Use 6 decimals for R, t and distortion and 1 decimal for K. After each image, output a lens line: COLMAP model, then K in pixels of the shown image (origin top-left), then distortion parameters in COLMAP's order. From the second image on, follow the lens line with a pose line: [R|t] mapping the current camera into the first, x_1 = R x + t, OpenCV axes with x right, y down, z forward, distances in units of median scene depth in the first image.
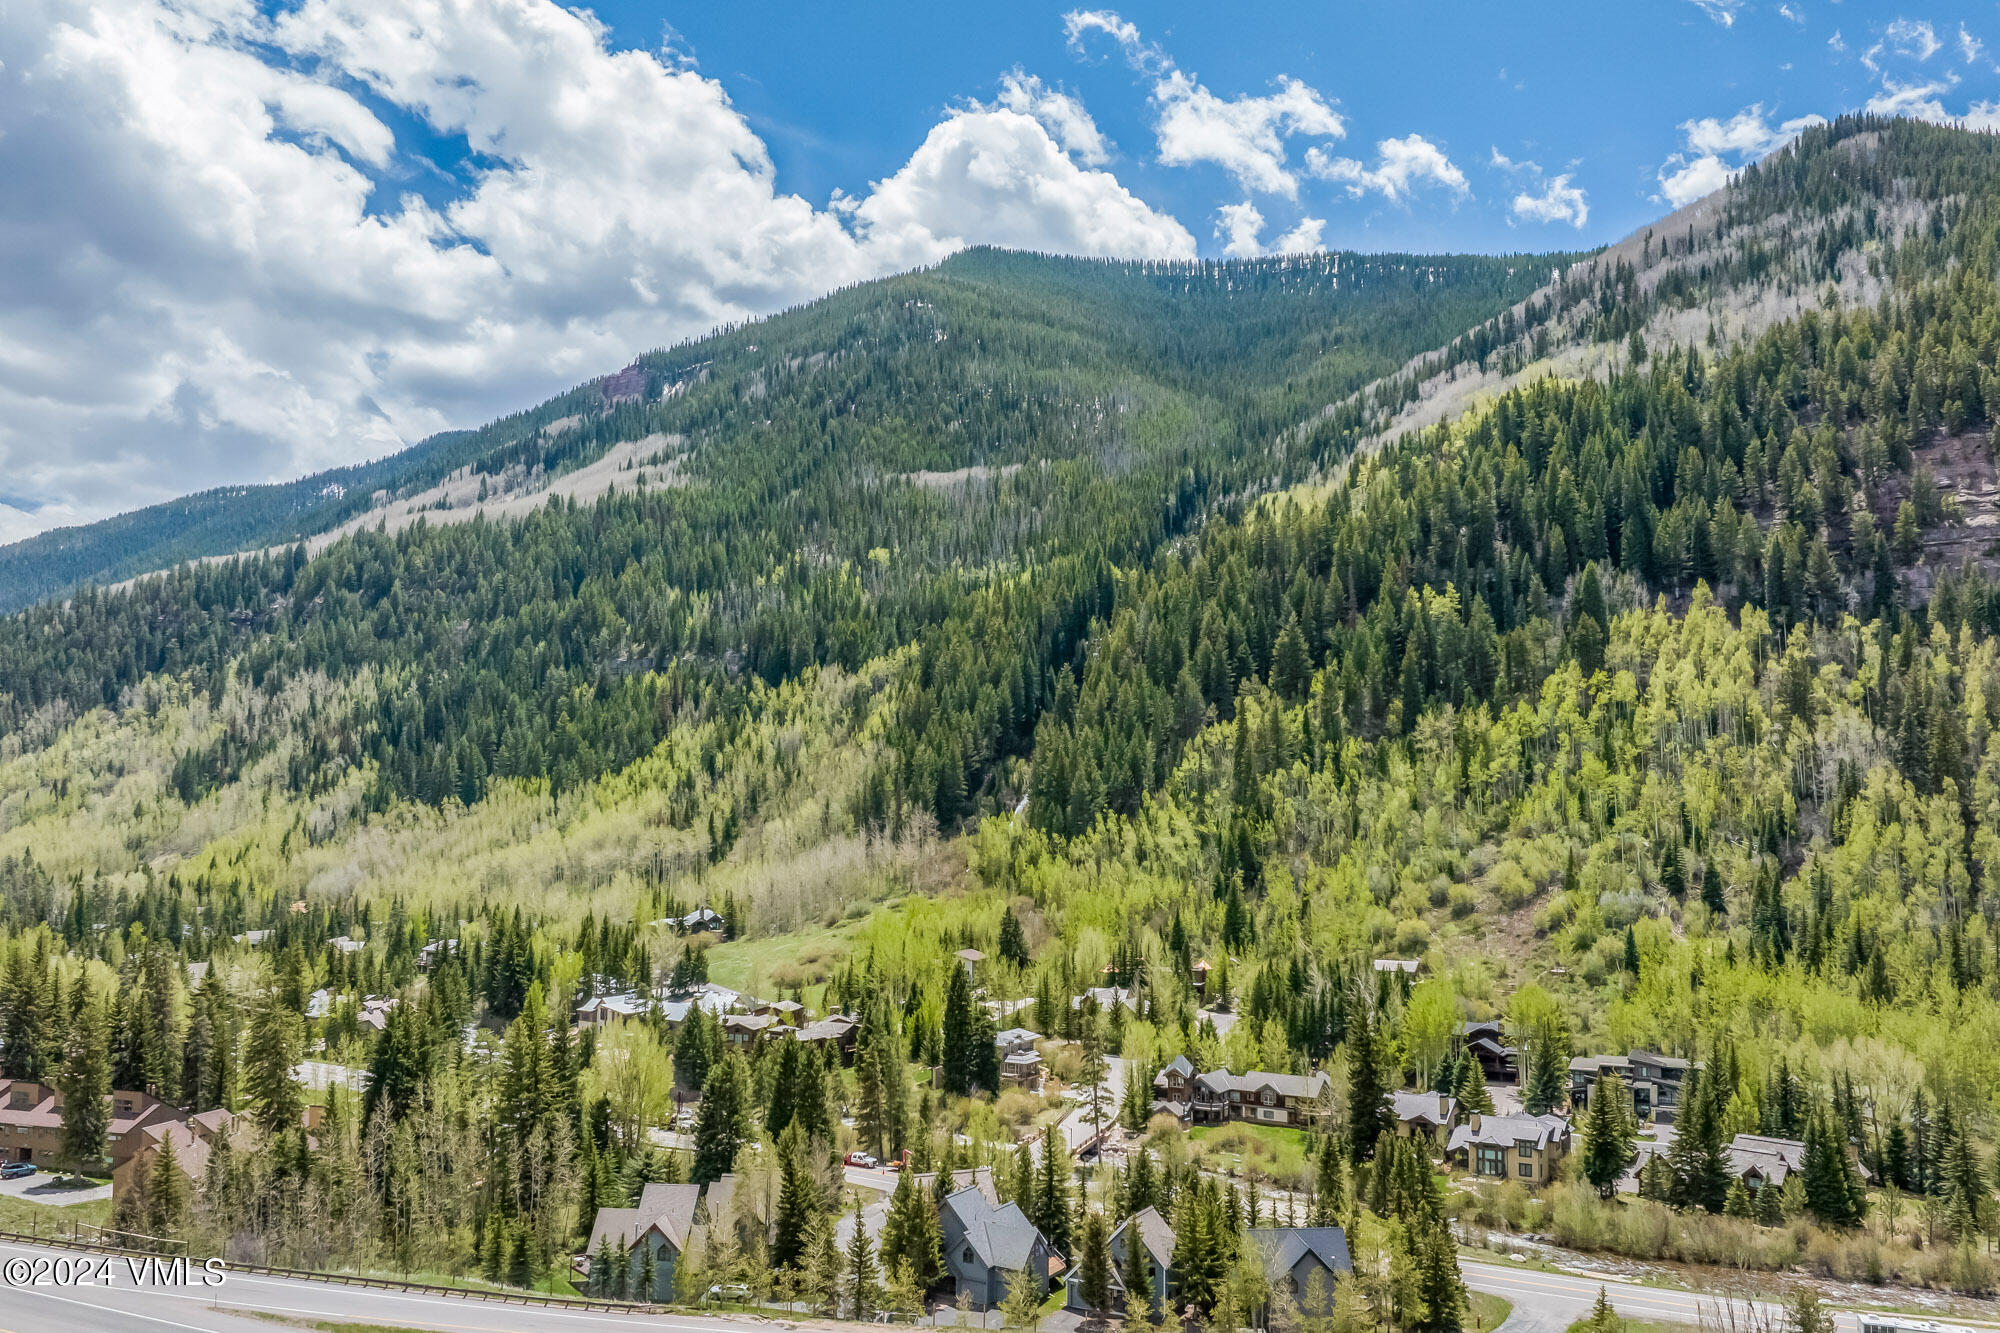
lens RADIAL K [[1471.3, 0, 1000.8], [0, 1471.3, 705.6], [0, 0, 1]] dist [-0.038457, -0.006081]
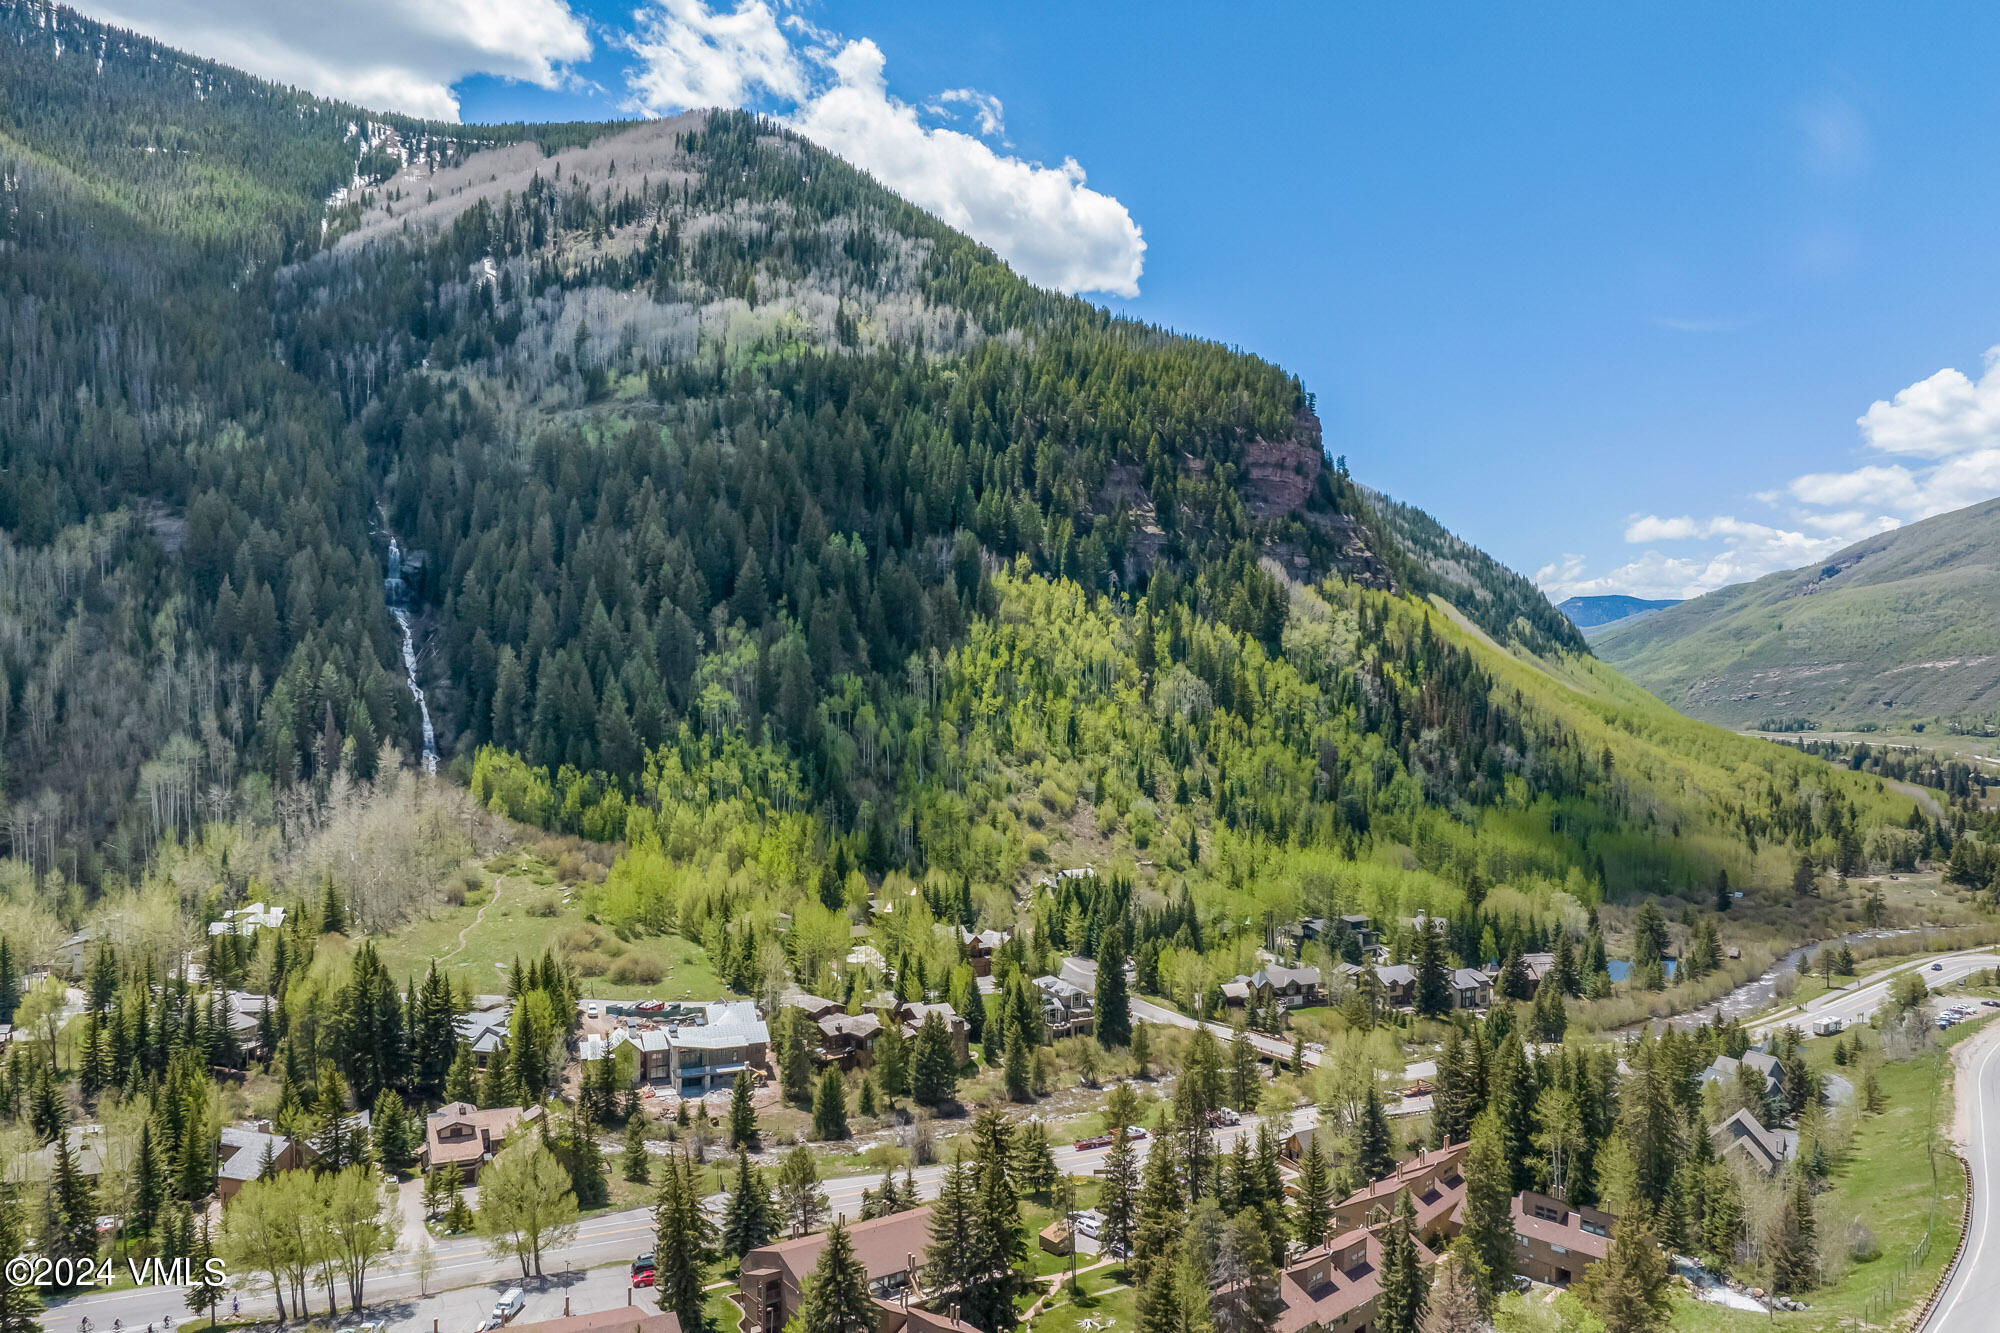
lens RADIAL K [[1423.2, 0, 1000.0], [0, 1423.2, 666.5], [0, 0, 1]] dist [-0.038018, 0.003953]
pose [[0.522923, -0.005825, 0.852360, -0.589336], [-0.073806, 0.995912, 0.052086, -0.045128], [-0.849178, -0.090146, 0.520355, 0.303572]]
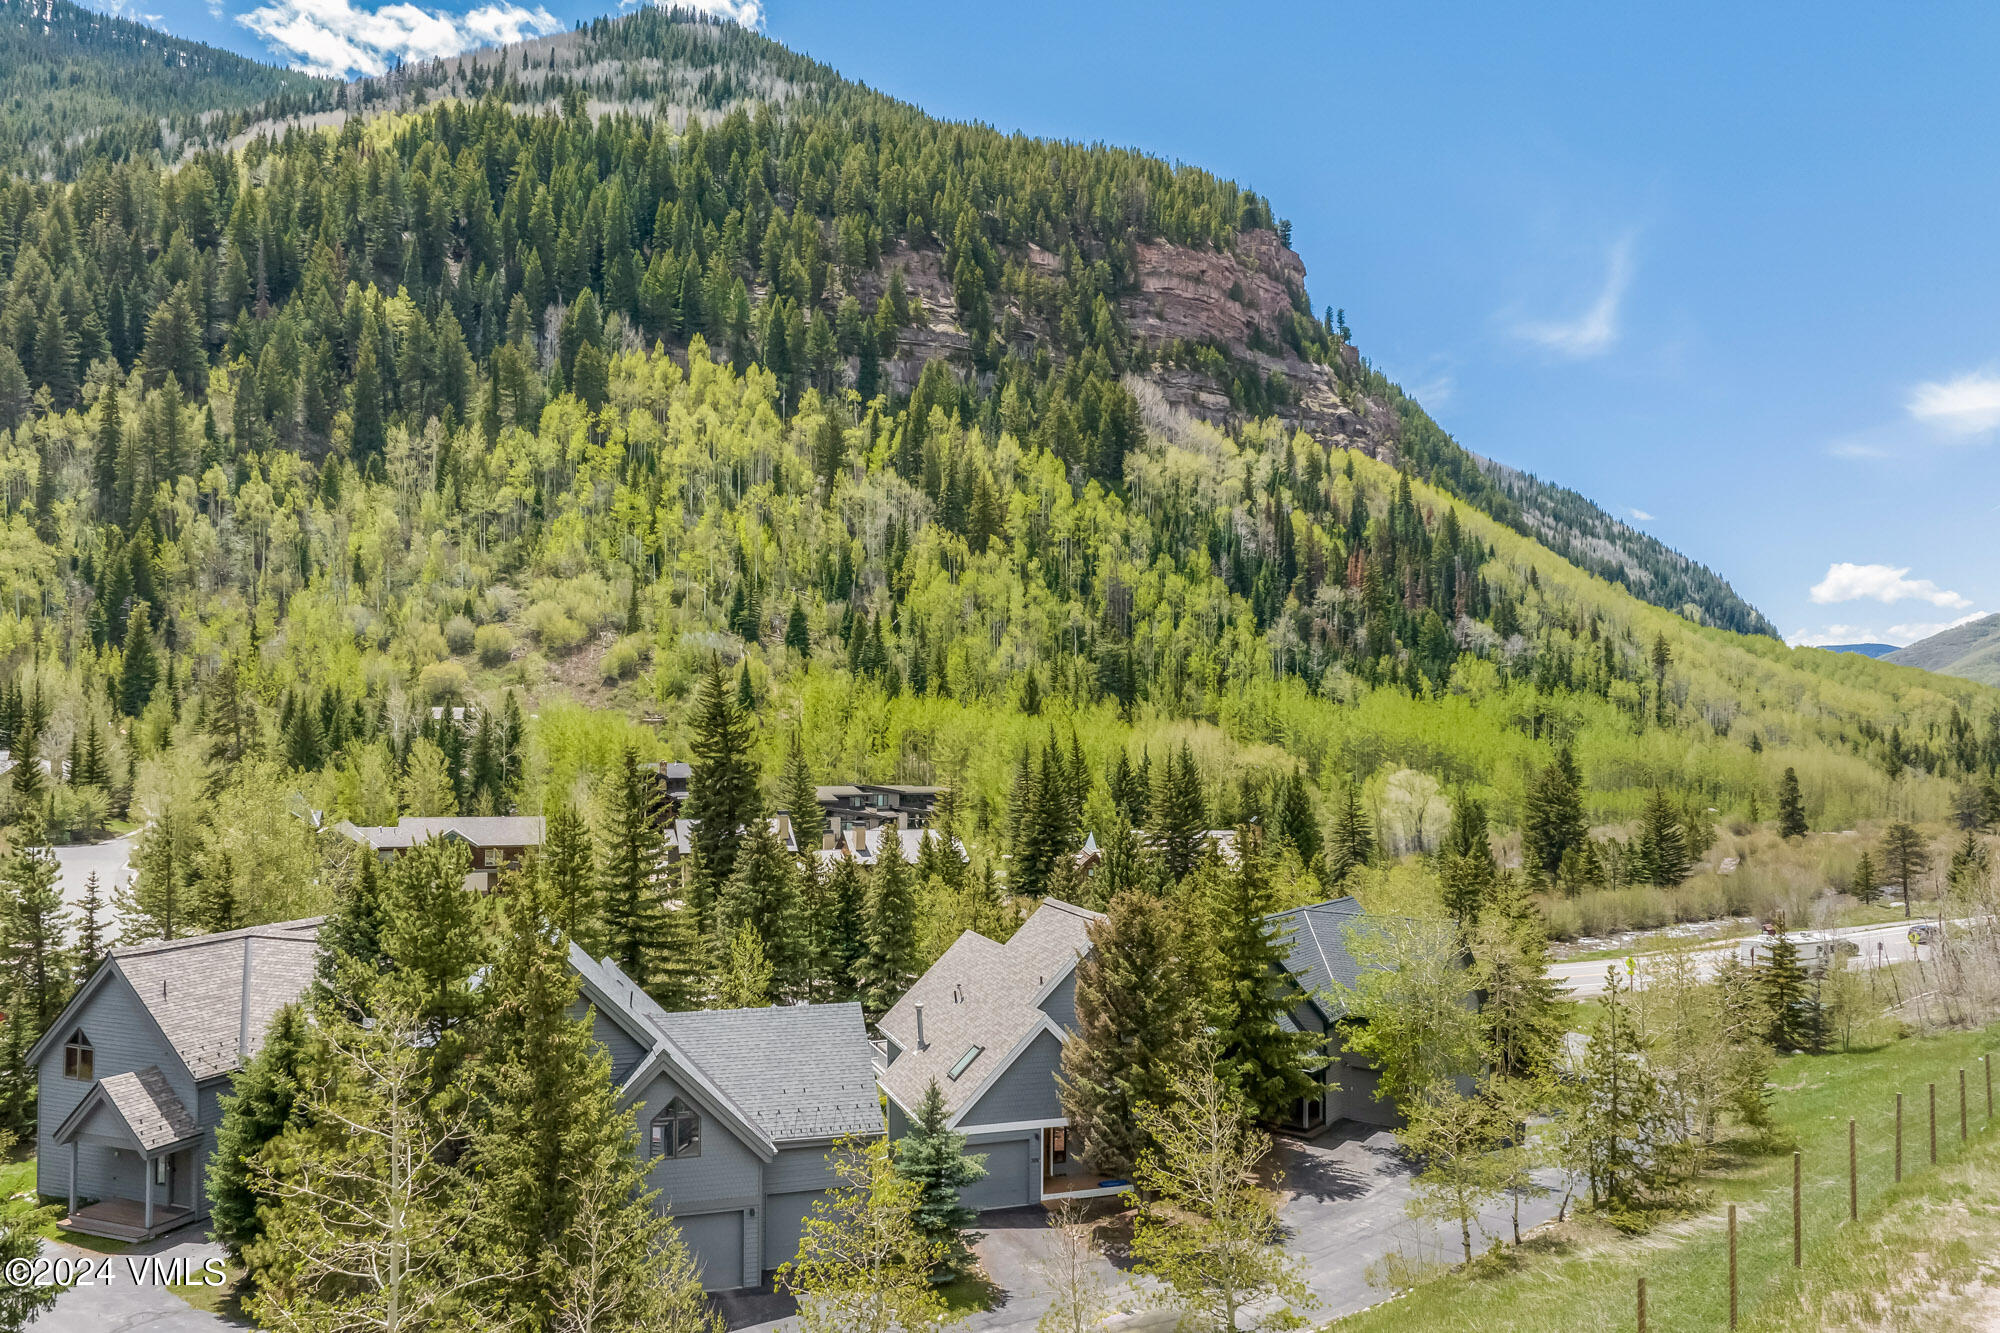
lens RADIAL K [[1468.8, 0, 1045.8], [0, 1468.8, 663.6], [0, 0, 1]] dist [-0.041822, 0.000534]
pose [[0.627909, 0.044463, 0.777016, -0.069058], [-0.056111, 0.998355, -0.011784, 0.105075], [-0.776262, -0.036200, 0.629371, 0.239316]]
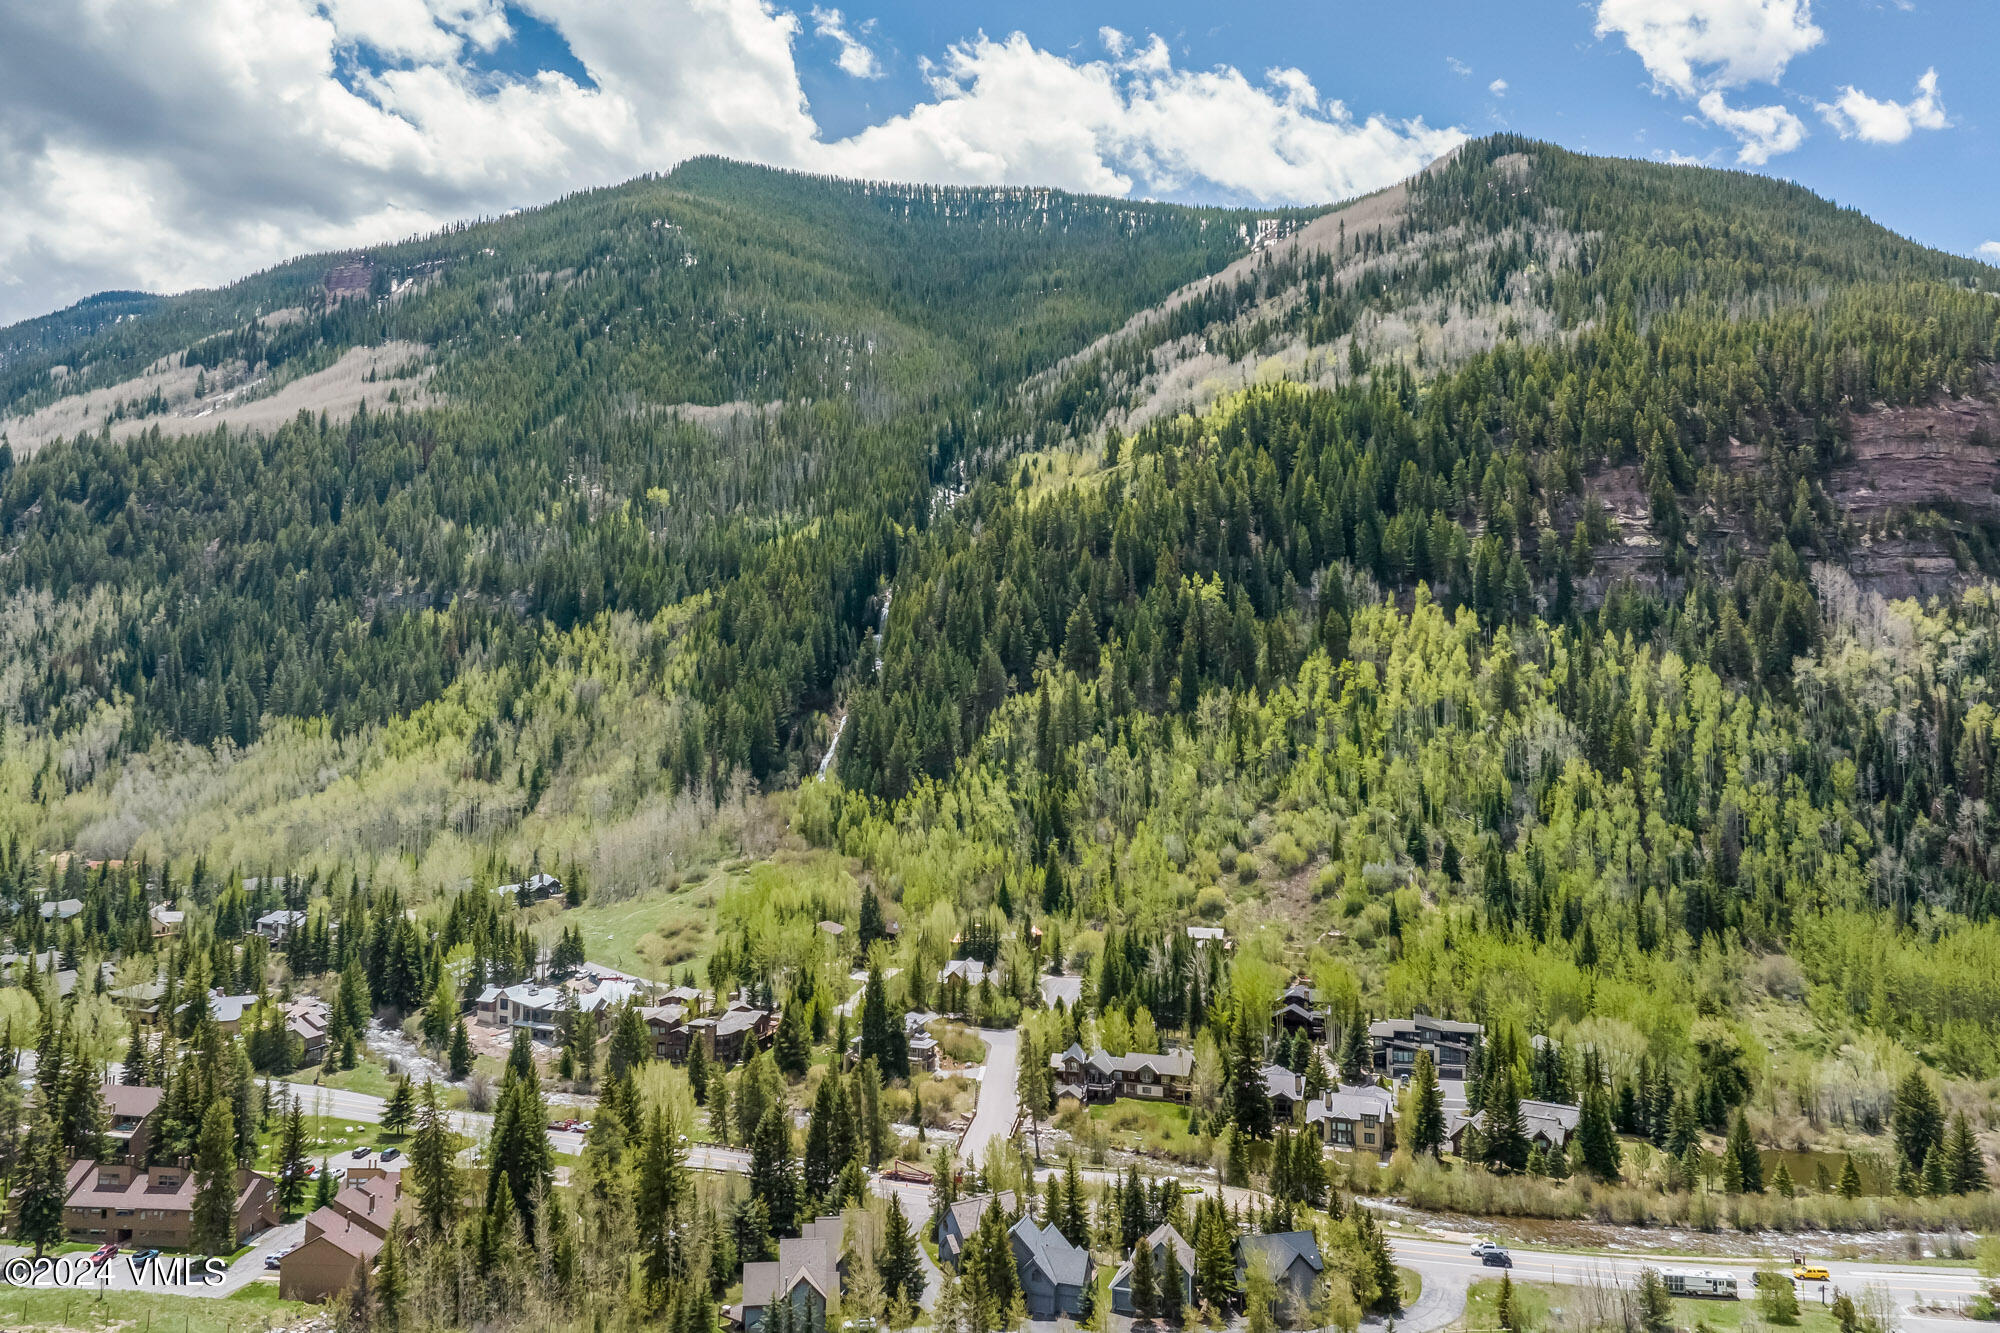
lens RADIAL K [[1439.9, 0, 1000.6], [0, 1439.9, 549.1], [0, 0, 1]] dist [-0.037295, -0.008279]
pose [[0.974792, 0.024058, 0.221817, -0.109898], [-0.019798, 0.999575, -0.021408, -0.073504], [-0.222237, 0.016477, 0.974853, -0.067258]]
